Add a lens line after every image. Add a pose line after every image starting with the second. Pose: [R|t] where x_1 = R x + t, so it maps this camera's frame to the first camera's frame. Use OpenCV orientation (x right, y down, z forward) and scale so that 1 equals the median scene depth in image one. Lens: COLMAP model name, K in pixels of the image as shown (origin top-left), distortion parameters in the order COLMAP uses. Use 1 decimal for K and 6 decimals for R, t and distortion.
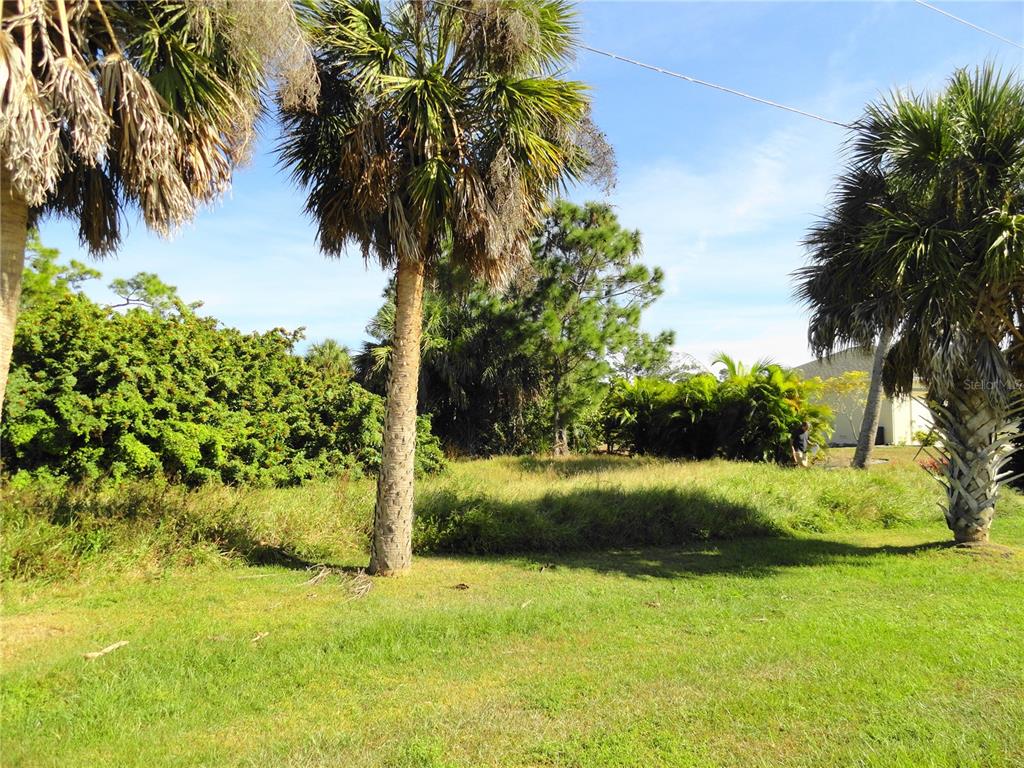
lens RADIAL K [[702.7, 0, 512.0], [0, 702.7, 384.0], [0, 0, 1]] dist [0.001283, 0.004128]
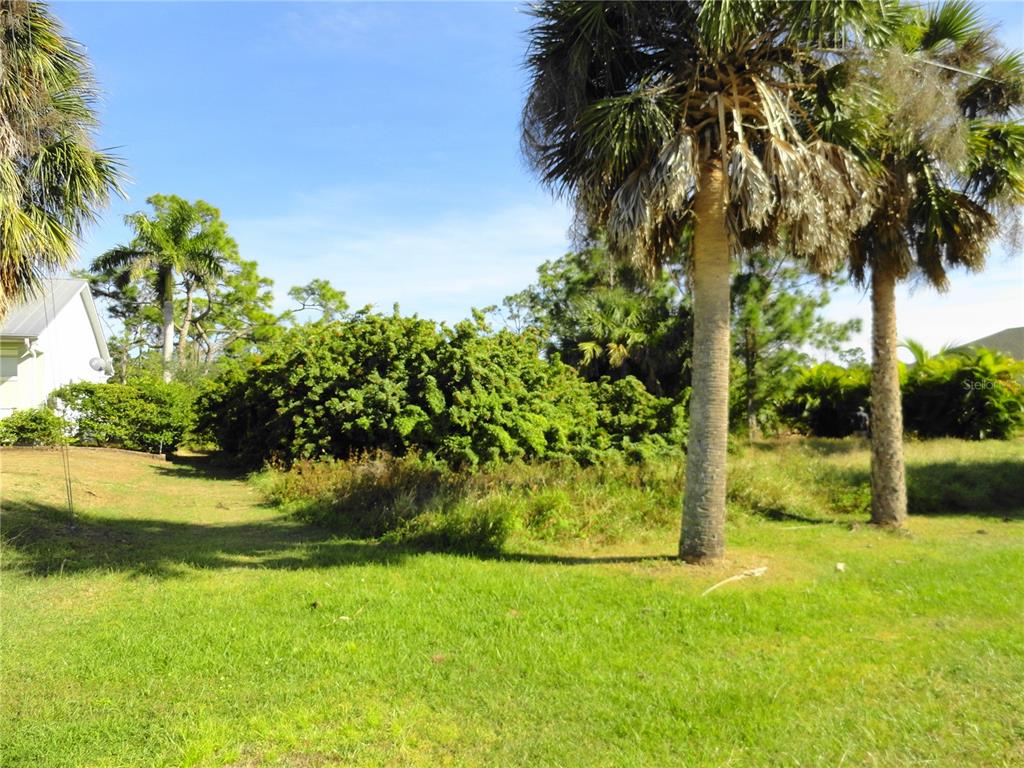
lens RADIAL K [[702.7, 0, 512.0], [0, 702.7, 384.0], [0, 0, 1]] dist [0.001283, 0.004128]
pose [[0.997577, -0.025397, -0.064772, -0.410465], [0.026256, 0.999578, 0.012442, -0.008890], [0.064429, -0.014112, 0.997823, -0.159515]]
